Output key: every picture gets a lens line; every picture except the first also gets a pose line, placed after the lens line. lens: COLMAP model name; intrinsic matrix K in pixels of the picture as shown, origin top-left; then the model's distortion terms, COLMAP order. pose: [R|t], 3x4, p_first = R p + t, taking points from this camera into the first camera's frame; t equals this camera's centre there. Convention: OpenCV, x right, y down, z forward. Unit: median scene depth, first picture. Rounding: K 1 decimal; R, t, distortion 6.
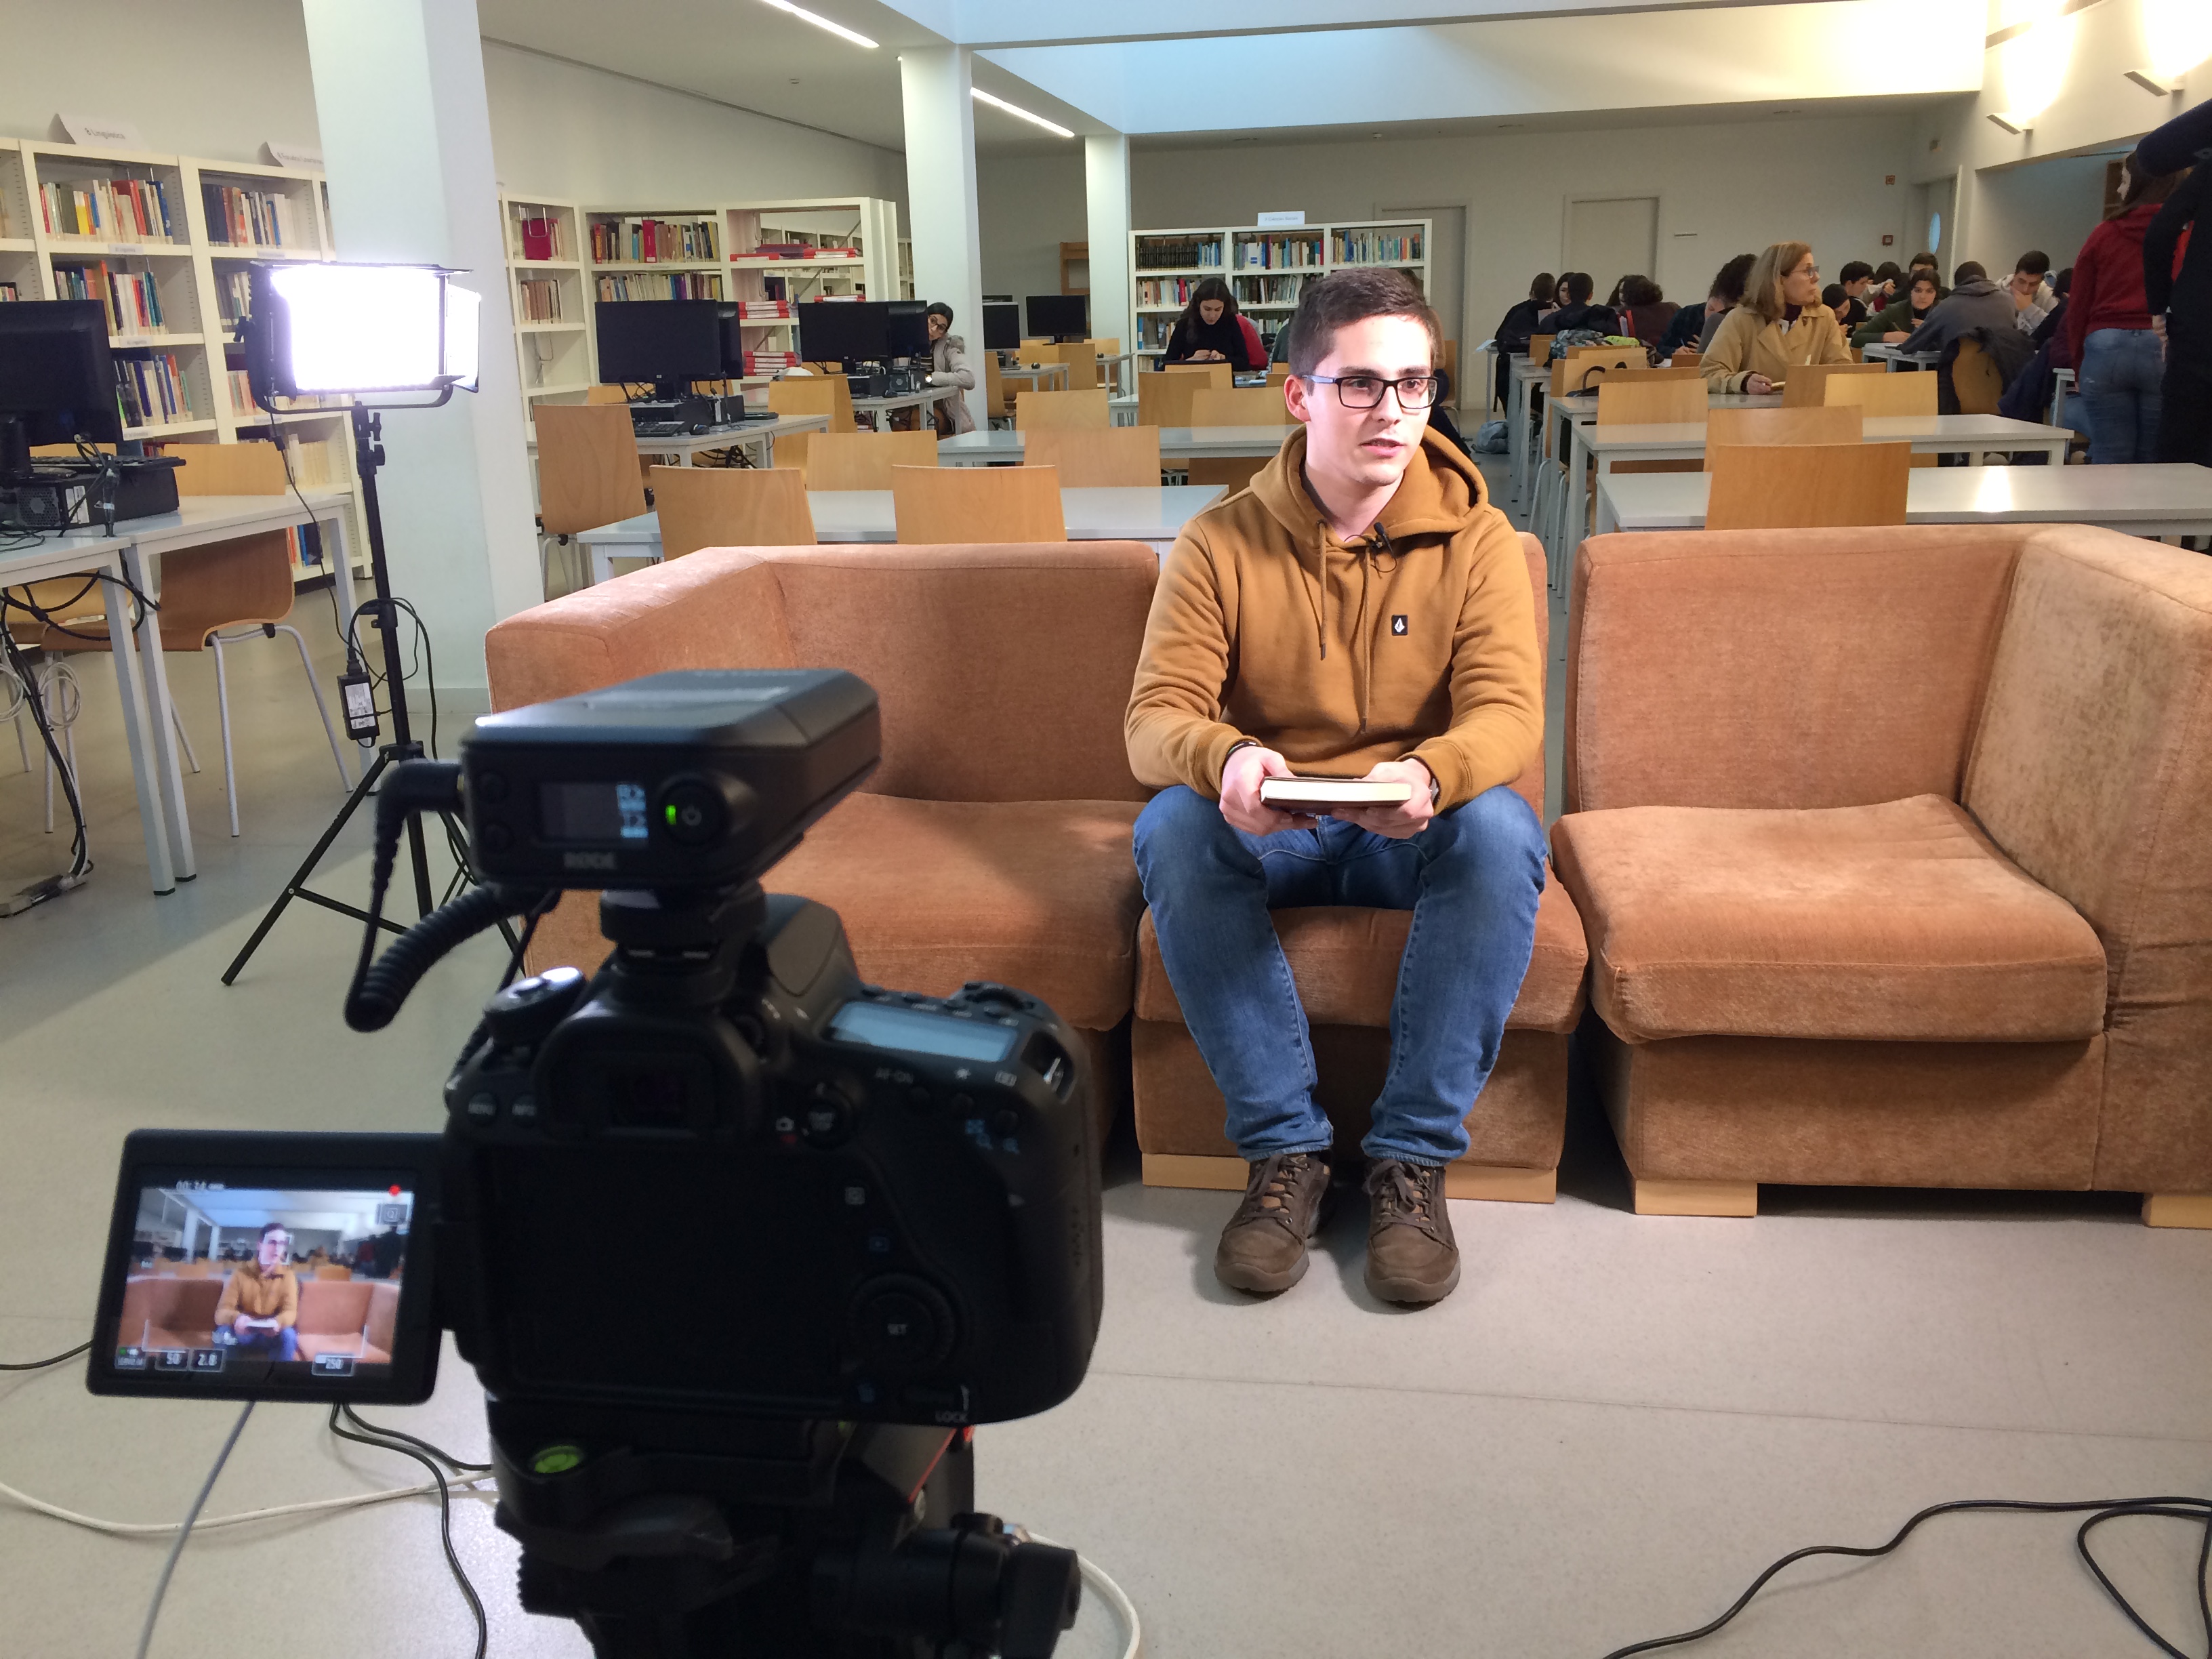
lens RADIAL K [[1904.4, 0, 1106.0], [0, 1904.4, 829.5], [0, 0, 1]] dist [0.089717, -0.141888]
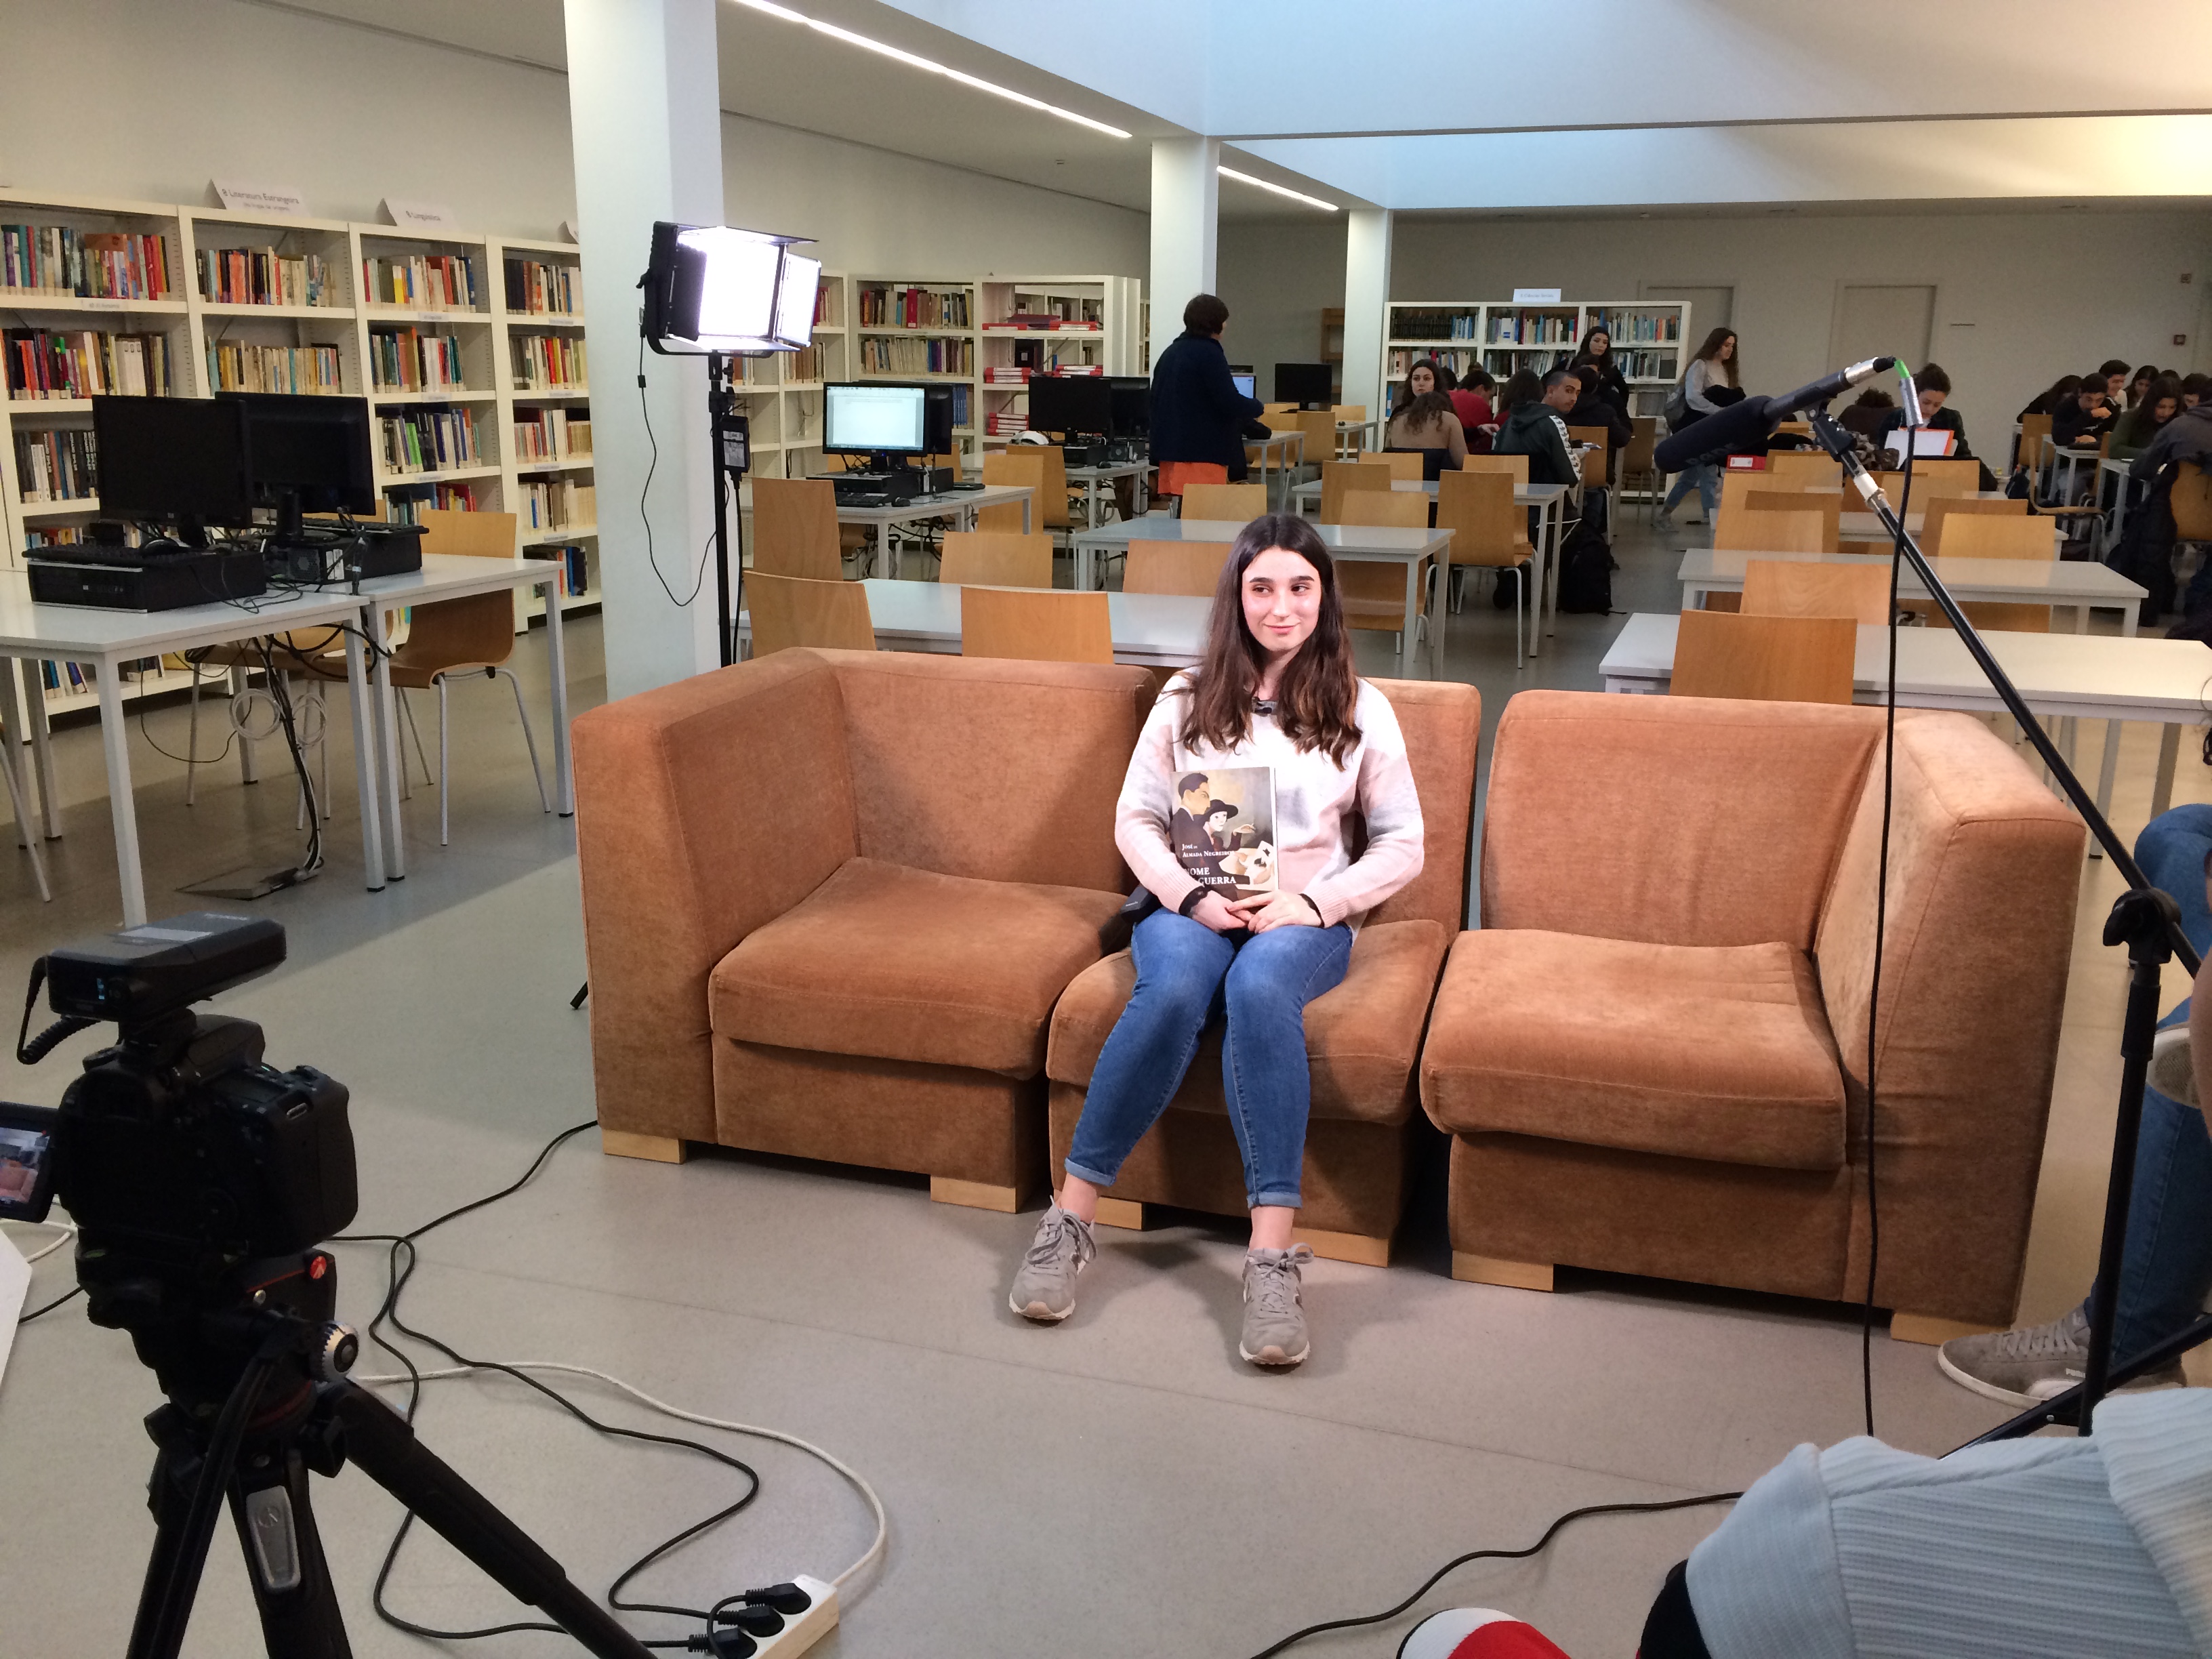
lens RADIAL K [[1904.4, 0, 1106.0], [0, 1904.4, 829.5], [0, 0, 1]] dist [0.089717, -0.141888]
pose [[0.986655, 0.077224, -0.143350, 0.109136], [-0.079644, 0.996760, -0.011214, -0.022951], [0.142019, 0.022482, 0.989609, -0.102980]]
